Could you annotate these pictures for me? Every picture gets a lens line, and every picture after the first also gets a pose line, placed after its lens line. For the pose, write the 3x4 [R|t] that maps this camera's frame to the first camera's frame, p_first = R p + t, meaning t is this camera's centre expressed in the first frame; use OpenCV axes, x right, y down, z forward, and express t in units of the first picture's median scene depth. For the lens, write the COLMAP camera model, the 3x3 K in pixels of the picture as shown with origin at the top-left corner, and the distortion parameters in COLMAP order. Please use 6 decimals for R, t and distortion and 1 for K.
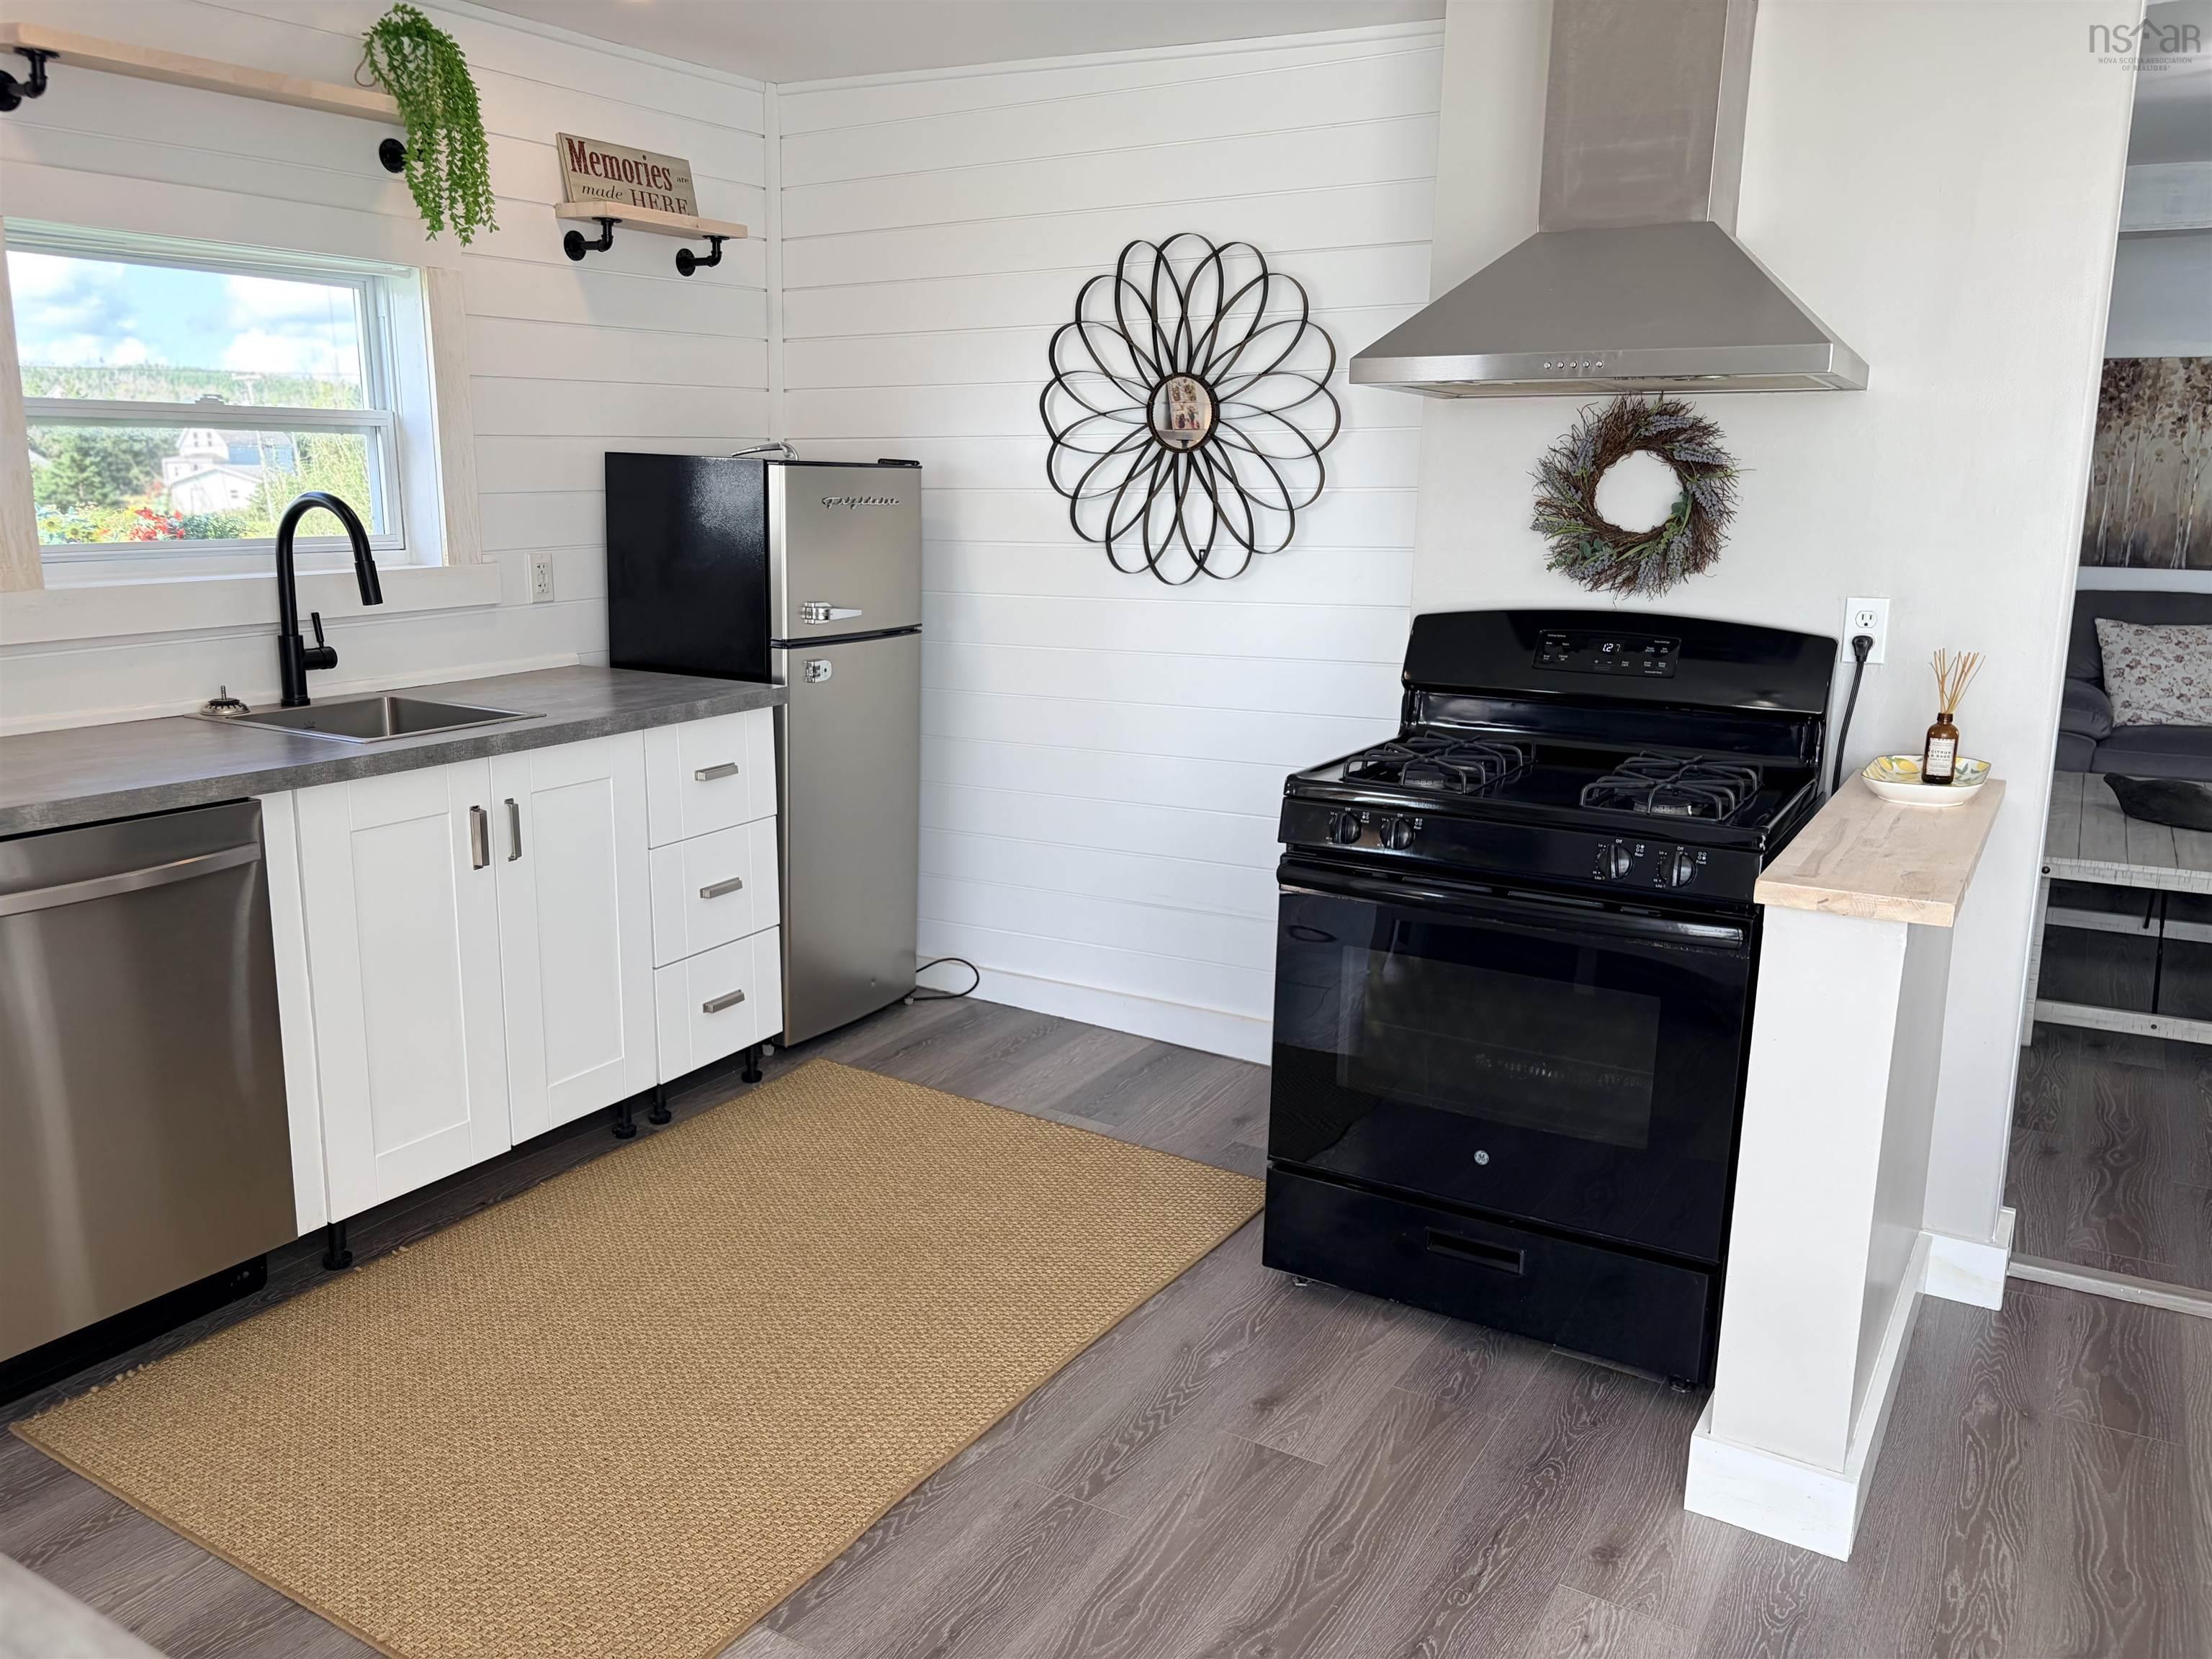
lens RADIAL K [[1678.2, 0, 1106.0], [0, 1678.2, 829.5], [0, 0, 1]] dist [0.064662, -0.088819]
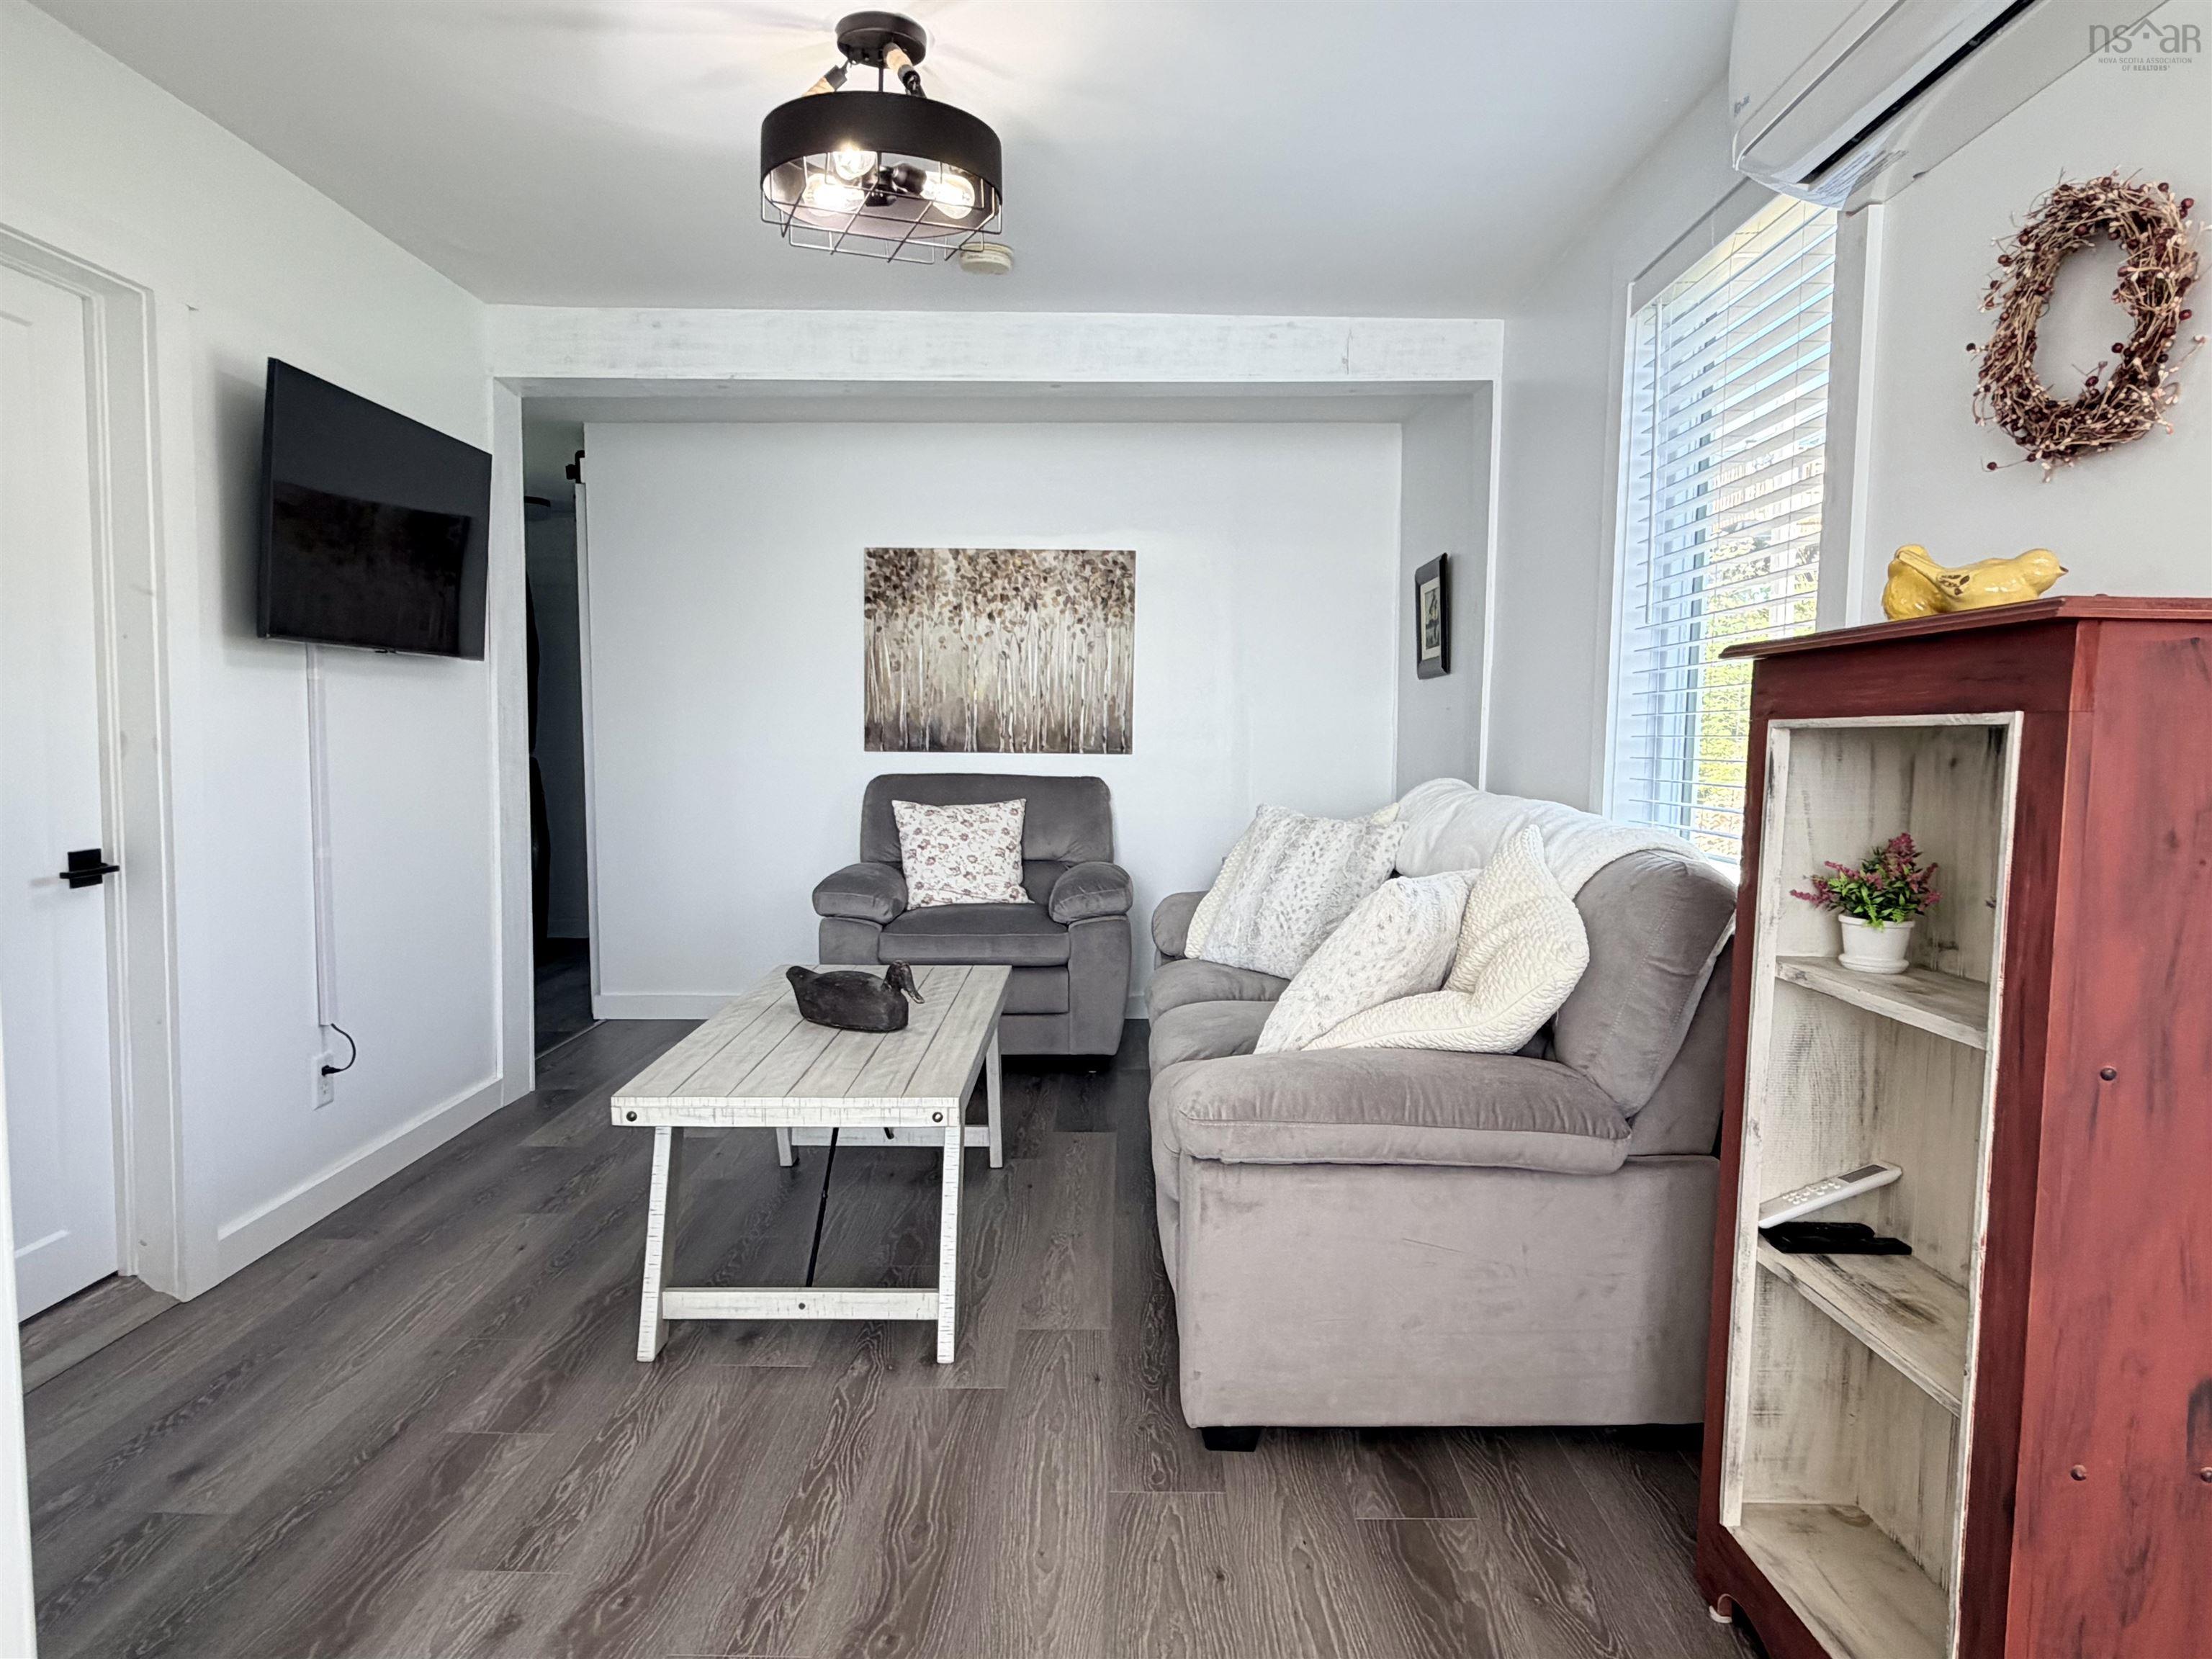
lens RADIAL K [[1356.2, 0, 1106.5], [0, 1356.2, 842.2], [0, 0, 1]] dist [0.003325, 0.001892]
pose [[0.870465, -0.036629, 0.490866, 0.475113], [0.099088, 0.989852, -0.101851, -0.012858], [-0.482154, 0.137297, 0.865261, 0.412821]]
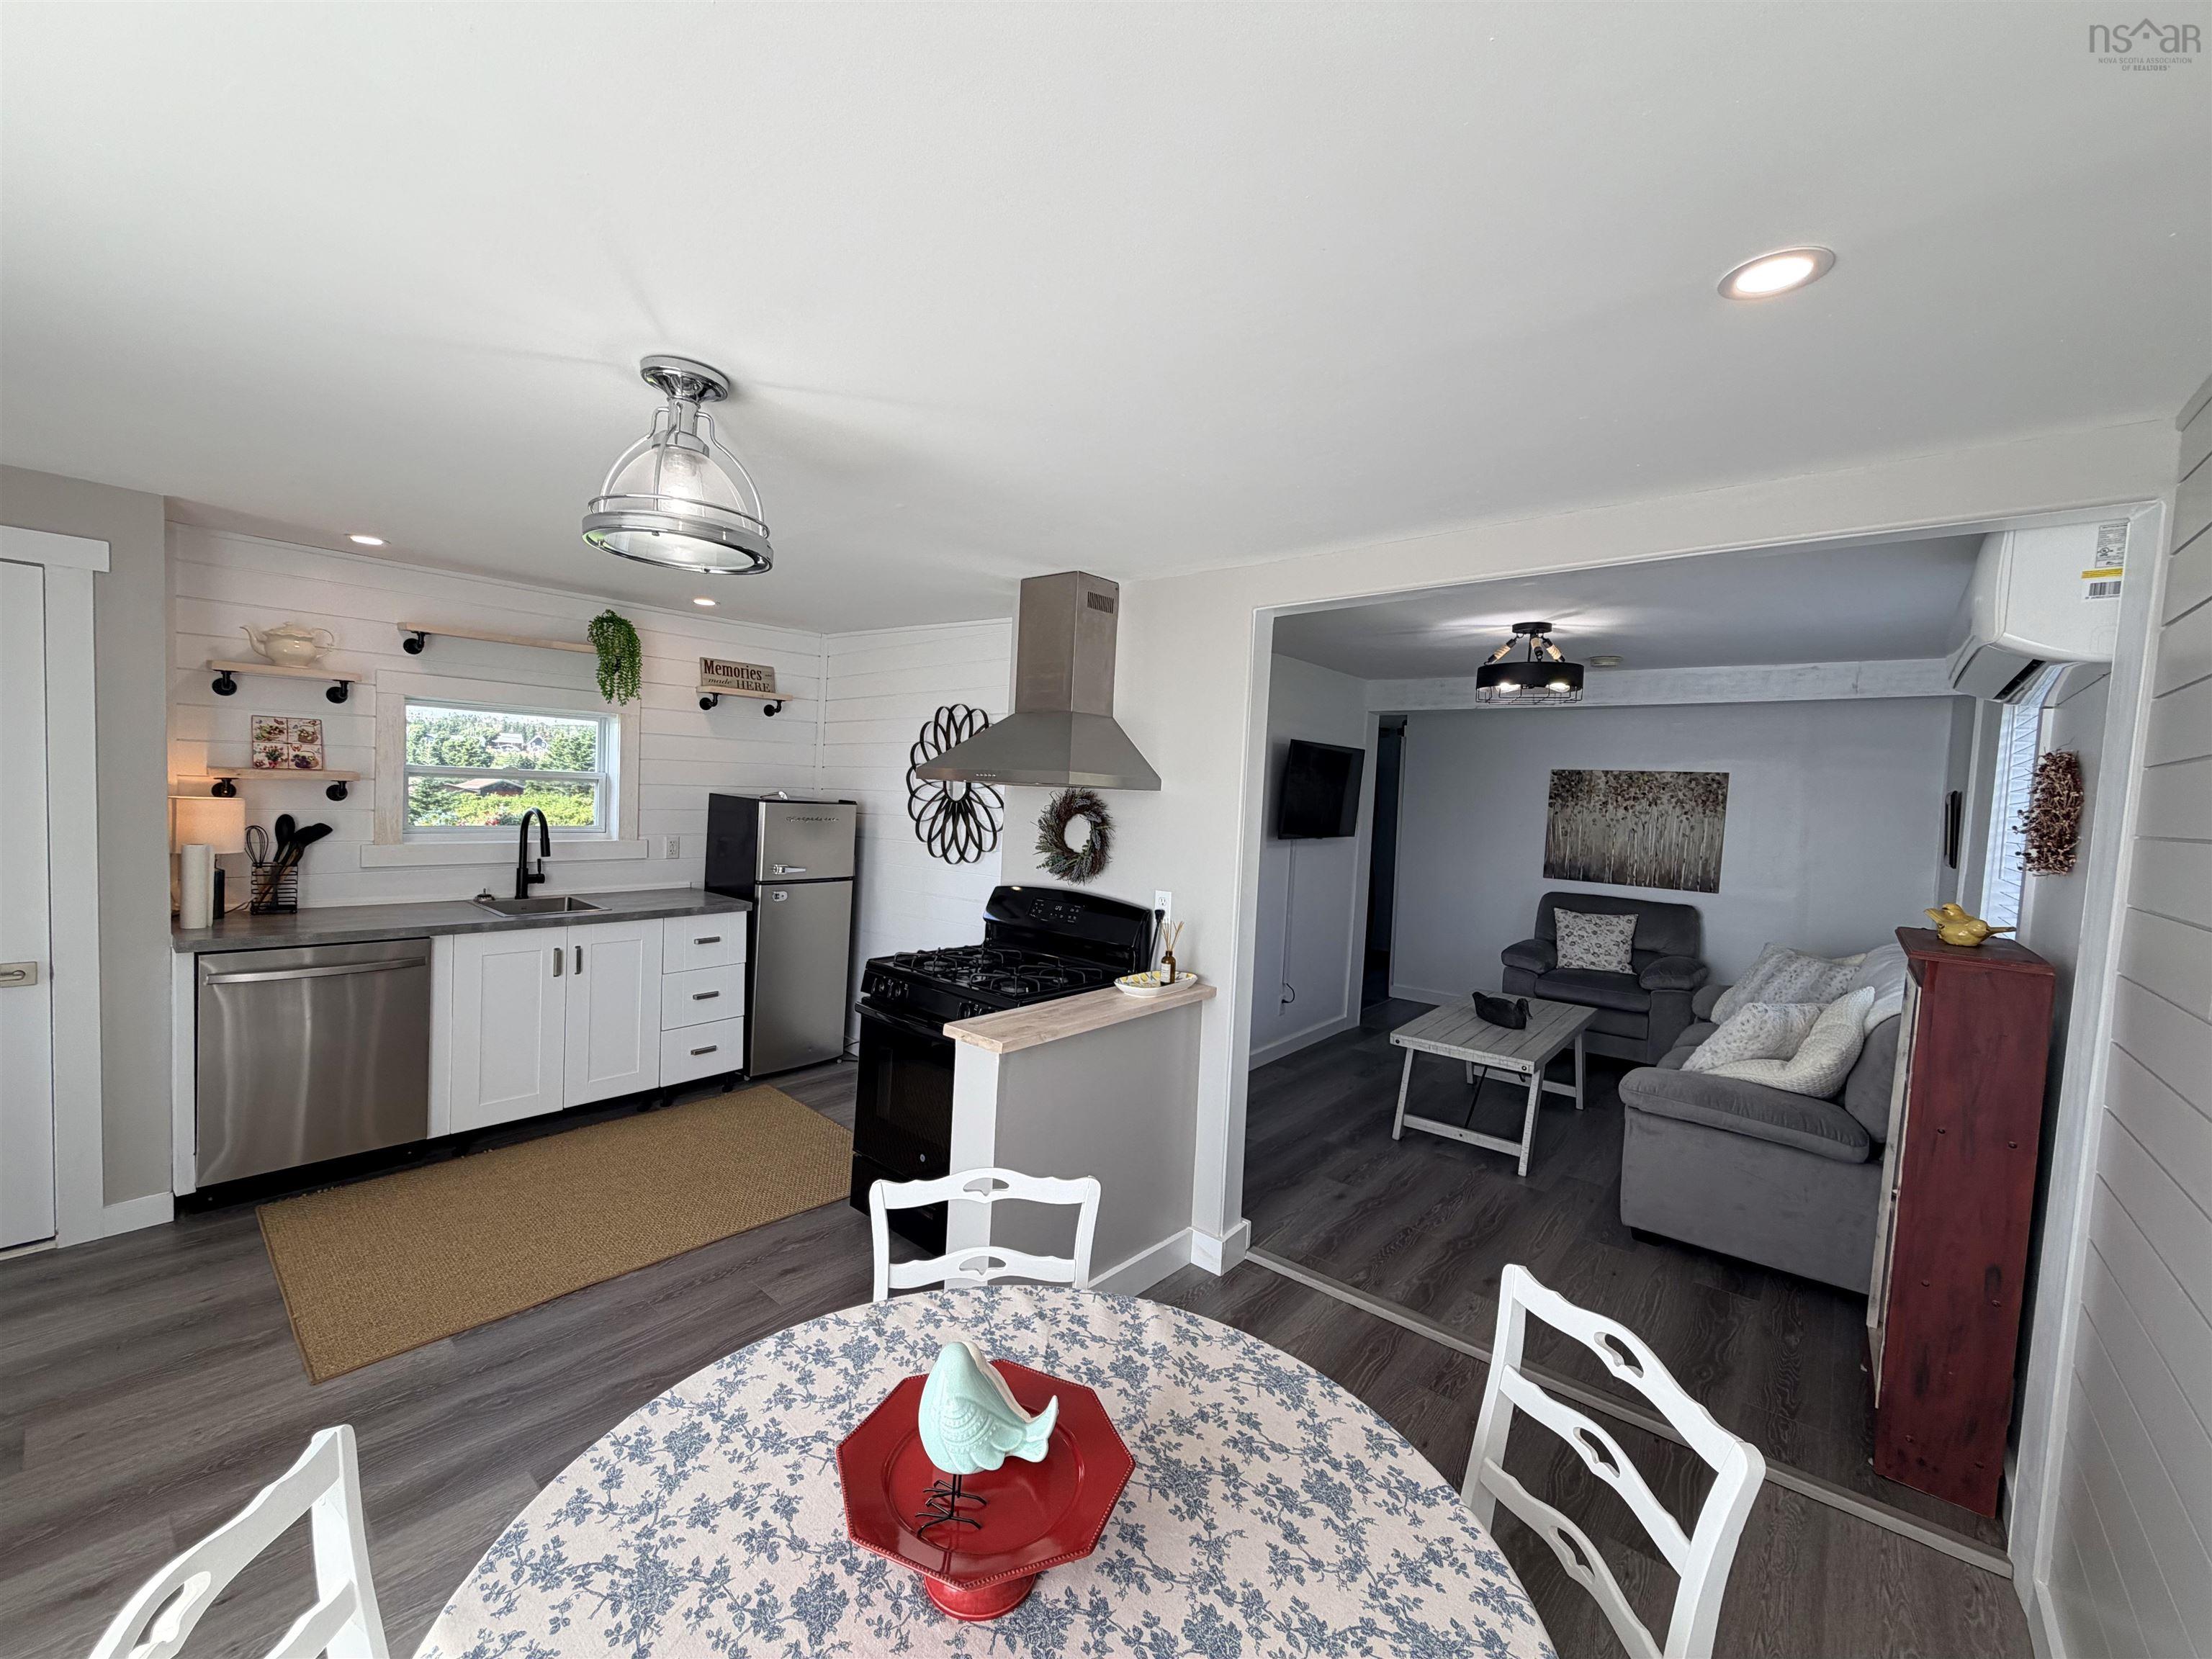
lens RADIAL K [[886.9, 0, 1104.7], [0, 886.9, 836.0], [0, 0, 1]] dist [0.008066, -0.000065]
pose [[0.983888, 0.046186, -0.172716, 0.416687], [-0.073700, 0.984932, -0.156454, -0.022783], [0.162887, 0.166663, 0.972467, -0.040241]]
